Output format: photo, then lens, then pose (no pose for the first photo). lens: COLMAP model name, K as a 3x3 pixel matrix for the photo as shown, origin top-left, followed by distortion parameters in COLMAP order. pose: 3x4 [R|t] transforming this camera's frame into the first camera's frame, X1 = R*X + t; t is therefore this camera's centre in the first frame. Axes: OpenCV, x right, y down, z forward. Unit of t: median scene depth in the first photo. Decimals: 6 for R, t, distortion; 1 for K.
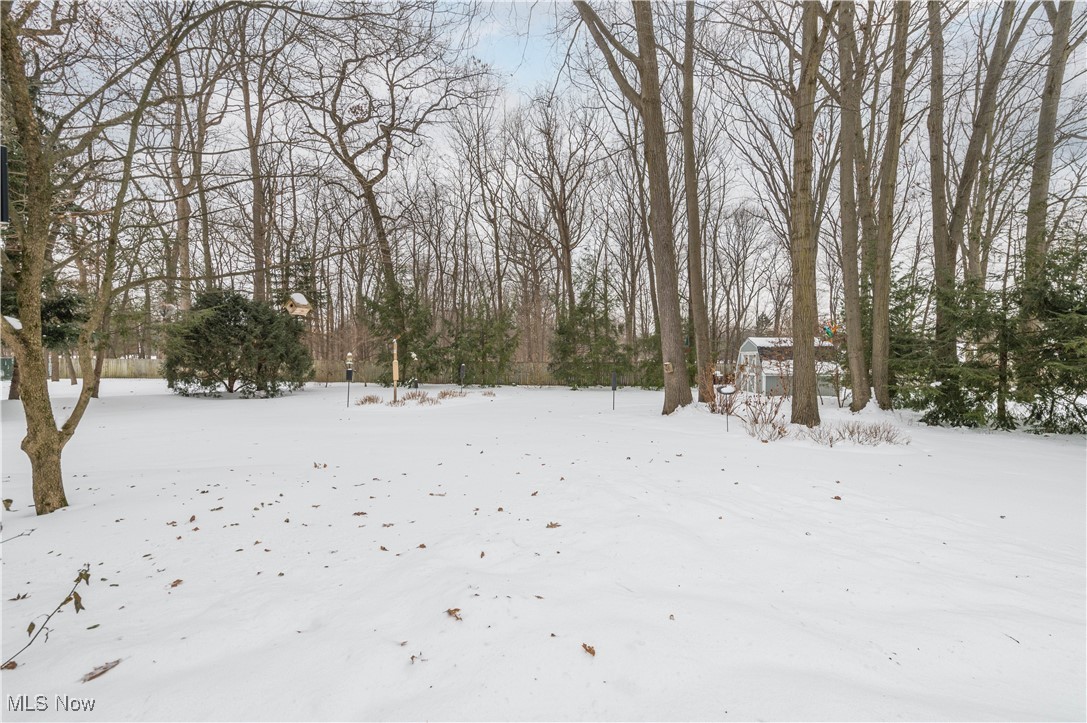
lens RADIAL K [[430.2, 0, 556.0], [0, 430.2, 361.5], [0, 0, 1]] dist [0.009631, -0.000038]
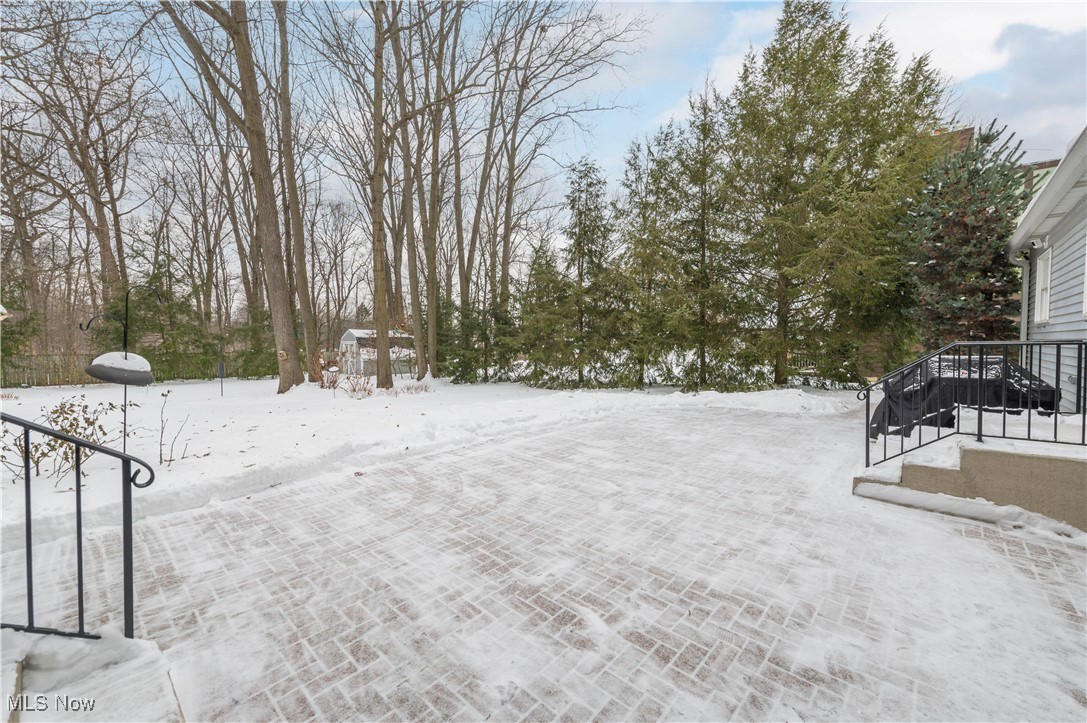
lens RADIAL K [[430.2, 0, 556.0], [0, 430.2, 361.5], [0, 0, 1]] dist [0.009631, -0.000038]
pose [[0.648734, -0.038613, 0.760035, -0.078492], [0.016758, 0.999195, 0.036459, -0.000345], [-0.760831, -0.010915, 0.648858, -0.183742]]
